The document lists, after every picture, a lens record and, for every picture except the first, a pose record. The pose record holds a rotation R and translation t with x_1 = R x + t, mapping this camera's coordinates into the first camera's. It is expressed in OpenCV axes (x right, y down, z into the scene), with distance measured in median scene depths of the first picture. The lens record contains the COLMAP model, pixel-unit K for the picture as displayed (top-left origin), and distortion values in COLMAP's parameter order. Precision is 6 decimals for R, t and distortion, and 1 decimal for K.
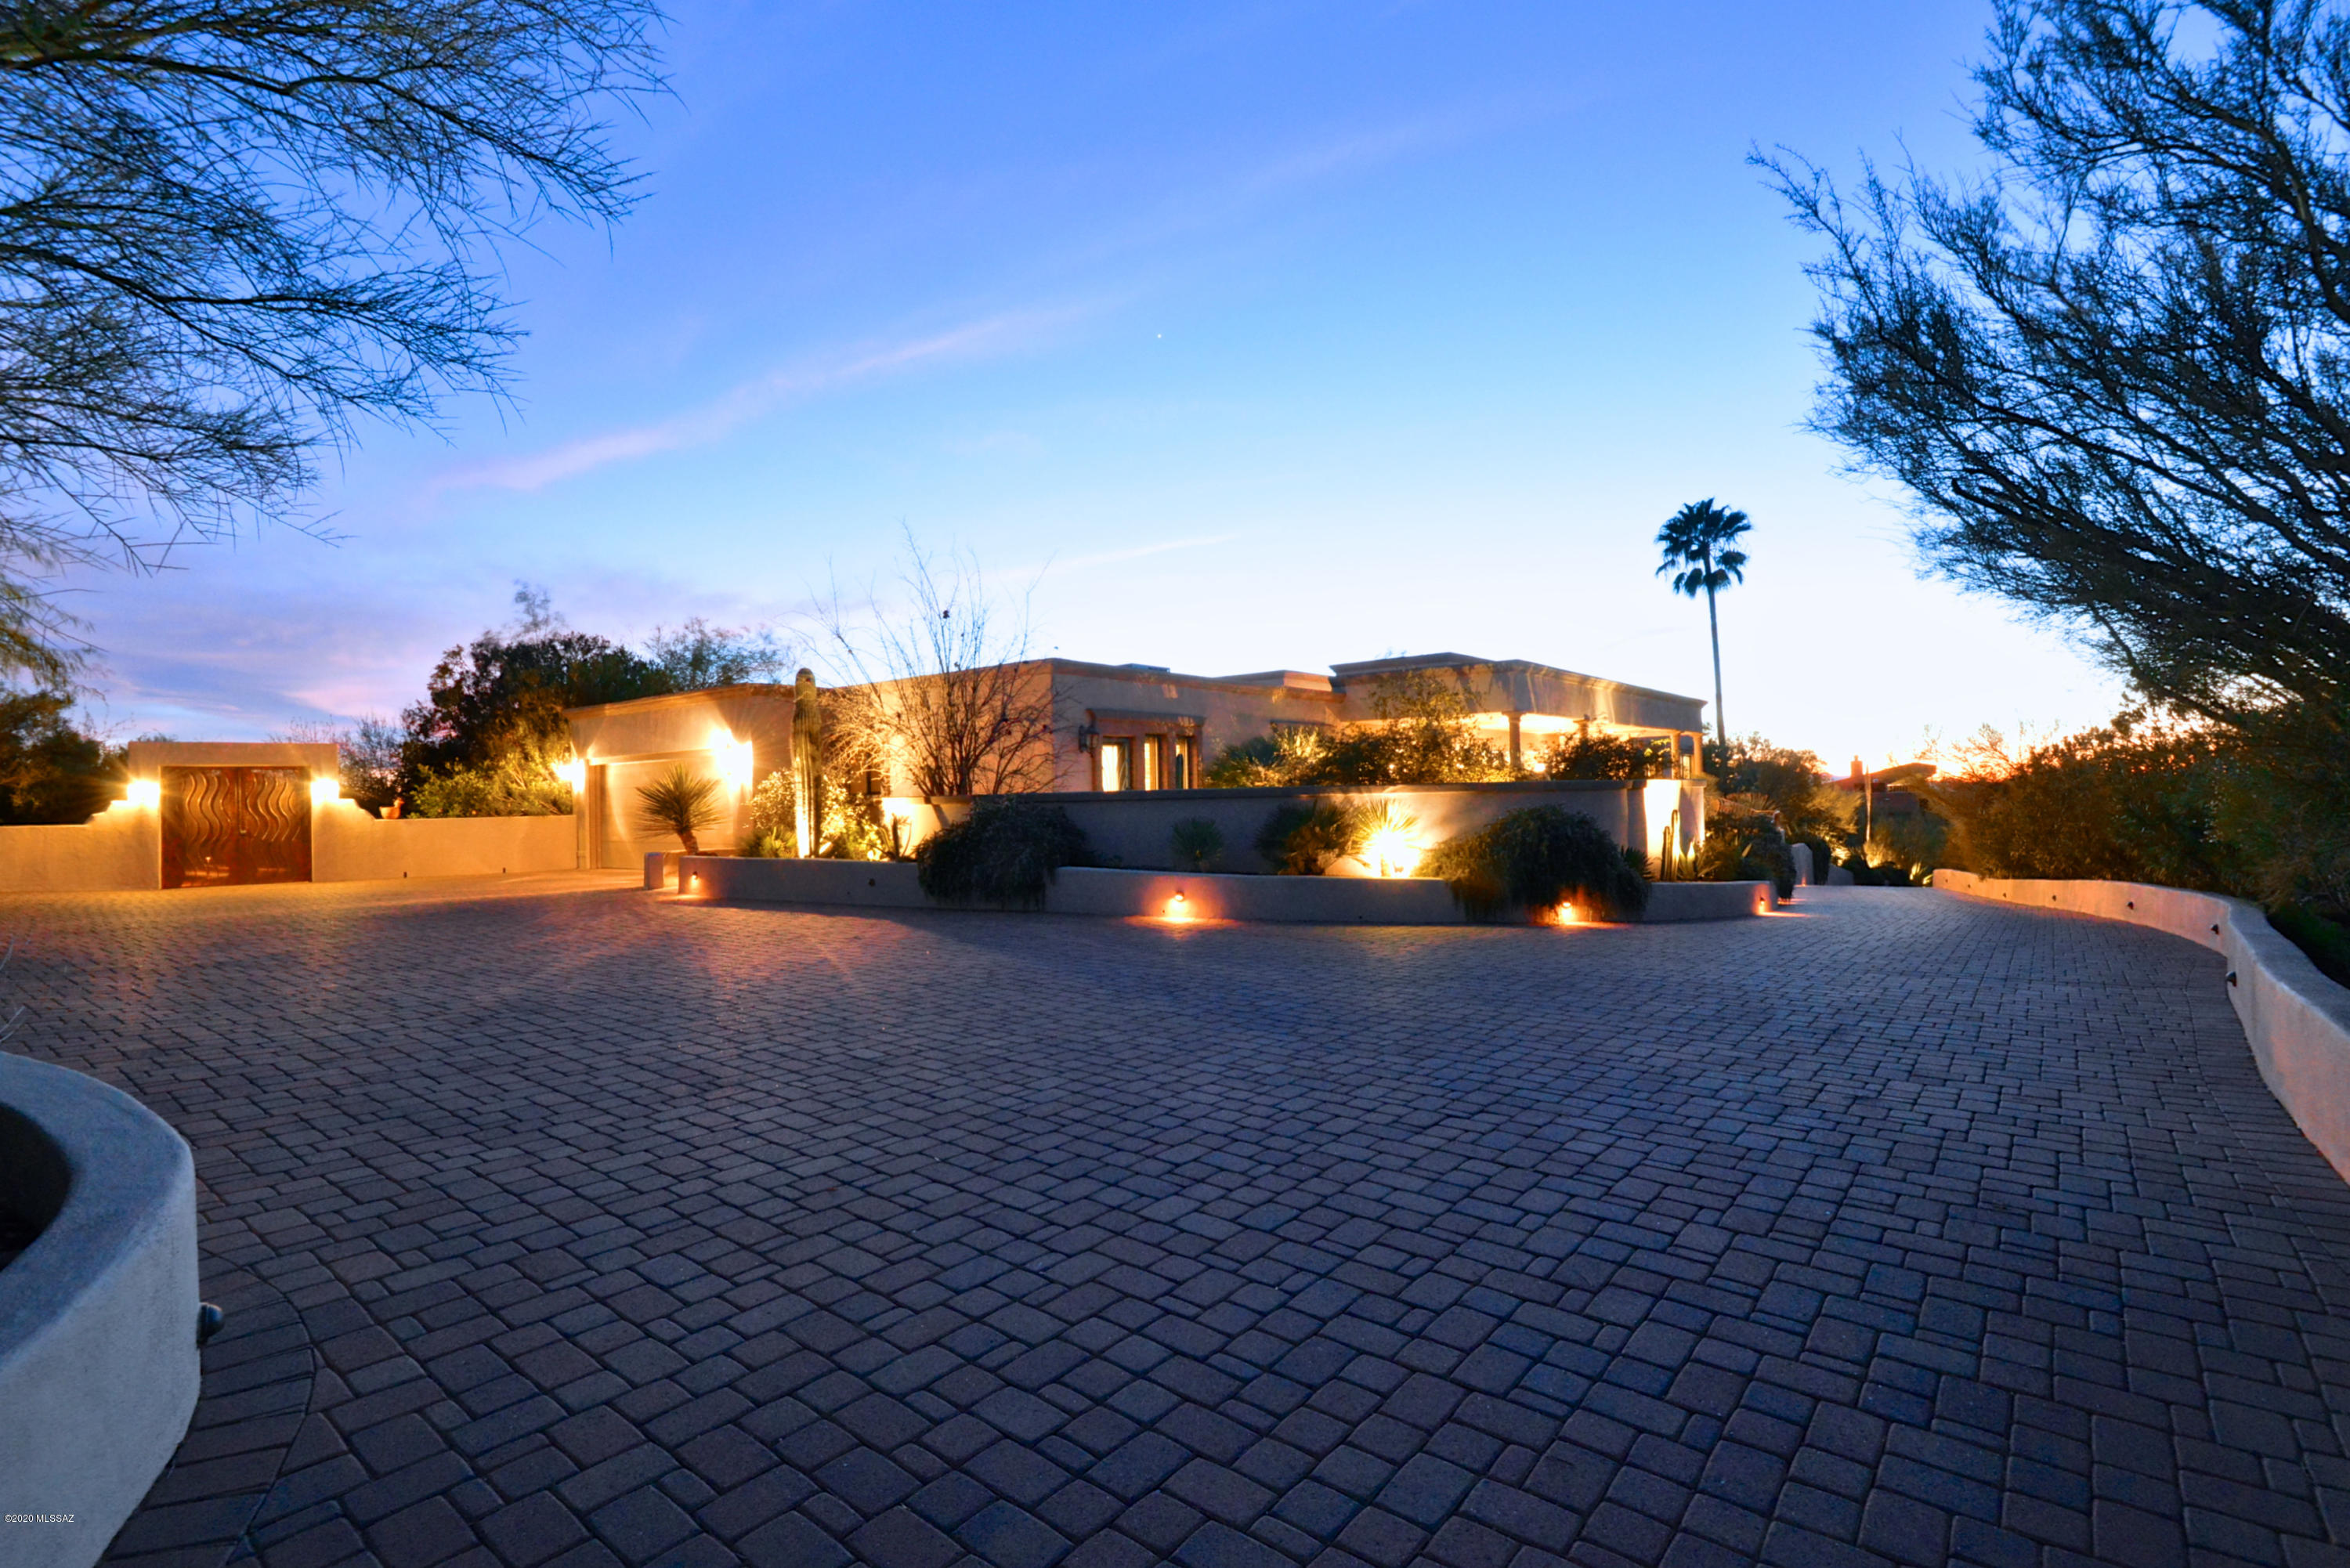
lens RADIAL K [[1103.2, 0, 1191.2], [0, 1103.2, 769.1], [0, 0, 1]] dist [-0.015057, -0.004741]
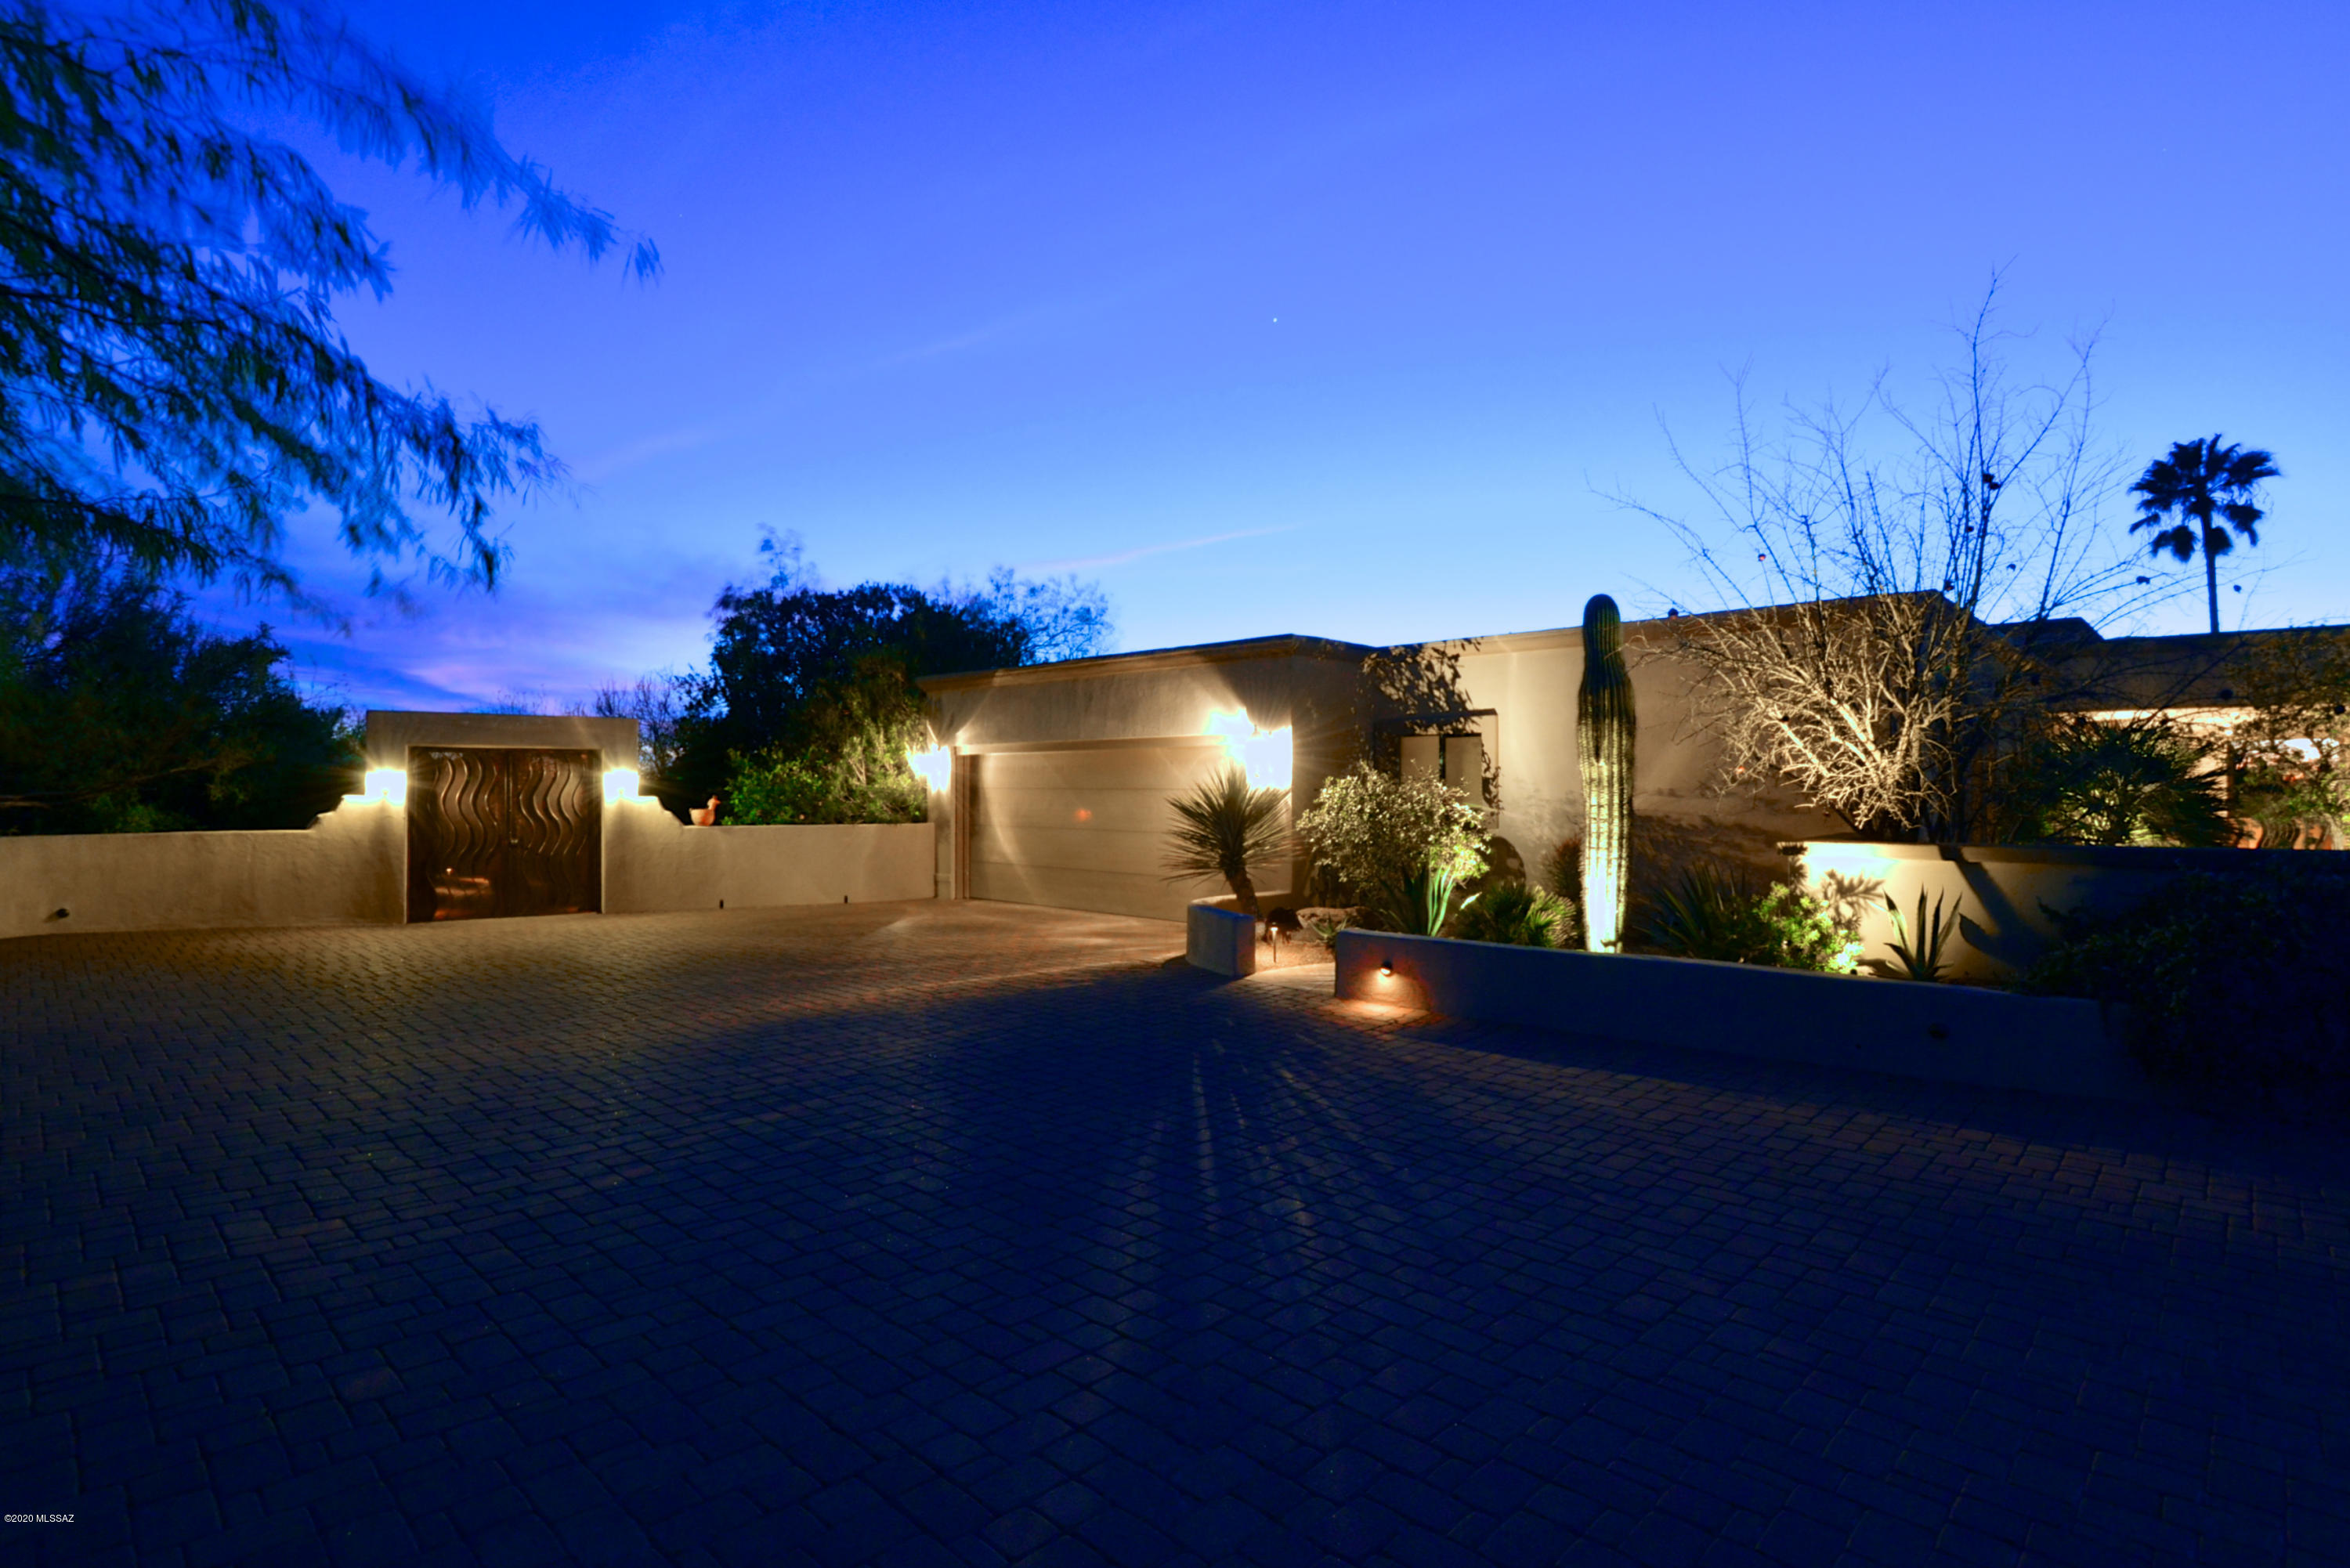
lens RADIAL K [[1103.2, 0, 1172.2], [0, 1103.2, 778.9], [0, 0, 1]] dist [-0.015057, -0.004741]
pose [[0.995636, 0.022270, -0.090631, -0.361245], [-0.020498, 0.999581, 0.020437, -0.005657], [0.091048, -0.018490, 0.995675, 0.312954]]
